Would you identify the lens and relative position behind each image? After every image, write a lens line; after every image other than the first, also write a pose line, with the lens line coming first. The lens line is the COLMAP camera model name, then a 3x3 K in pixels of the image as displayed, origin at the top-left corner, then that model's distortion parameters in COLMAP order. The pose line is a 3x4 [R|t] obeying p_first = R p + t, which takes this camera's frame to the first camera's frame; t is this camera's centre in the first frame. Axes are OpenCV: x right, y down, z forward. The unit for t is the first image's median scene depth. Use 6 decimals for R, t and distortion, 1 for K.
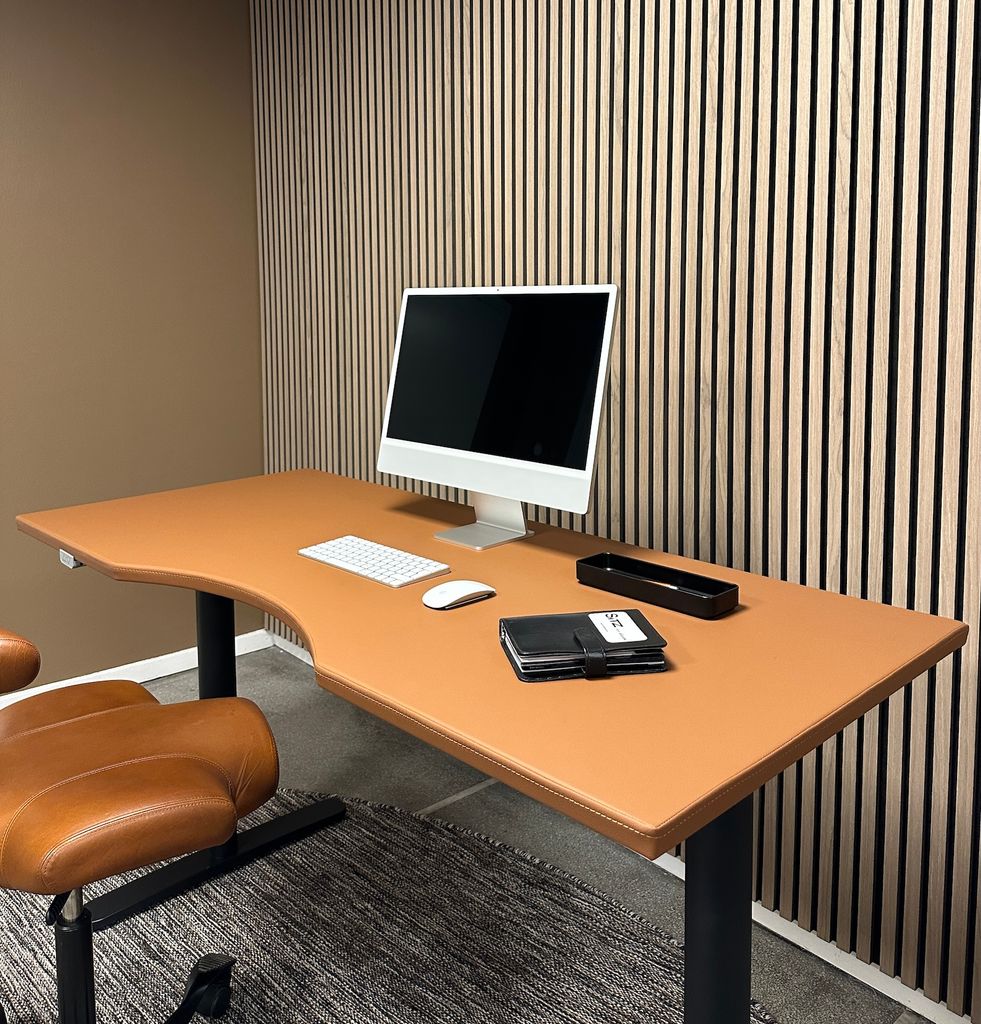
lens RADIAL K [[904.7, 0, 490.5], [0, 904.7, 512.0], [0, 0, 1]] dist [0.321929, 0.000314]
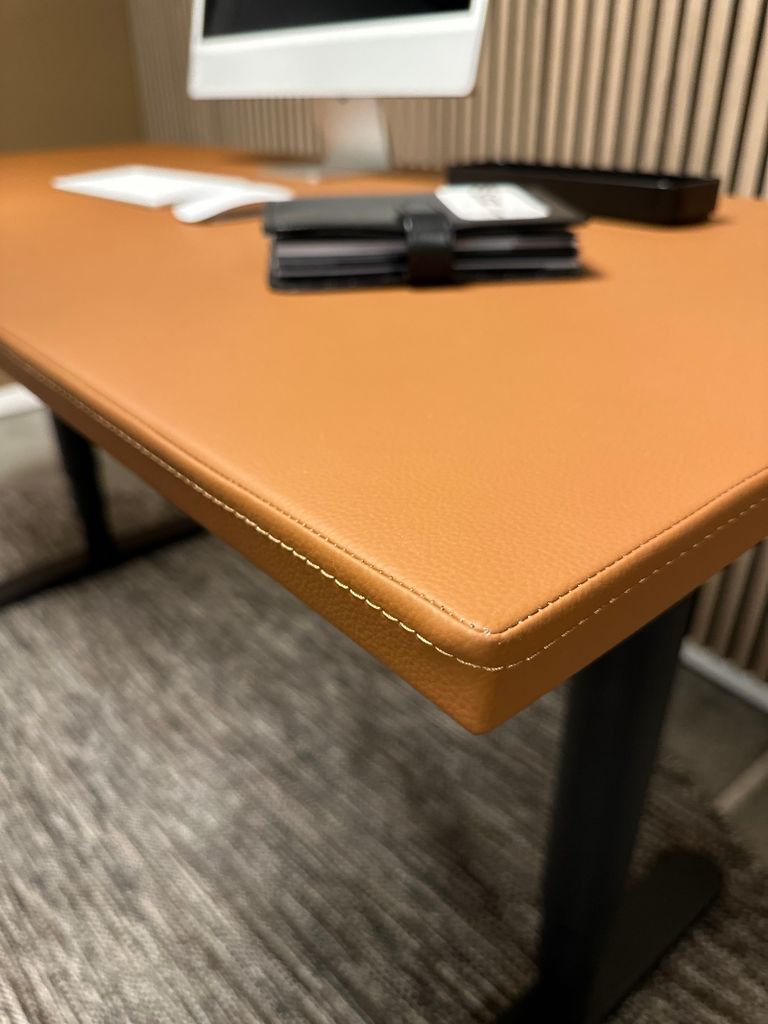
lens RADIAL K [[756.5, 0, 384.0], [0, 756.5, 512.0], [0, 0, 1]] dist [0.049352, 0.002054]
pose [[0.998032, -0.017245, -0.060290, 0.070596], [0.035125, 0.950202, 0.309650, 0.107099], [0.051948, -0.311158, 0.948937, 0.365522]]
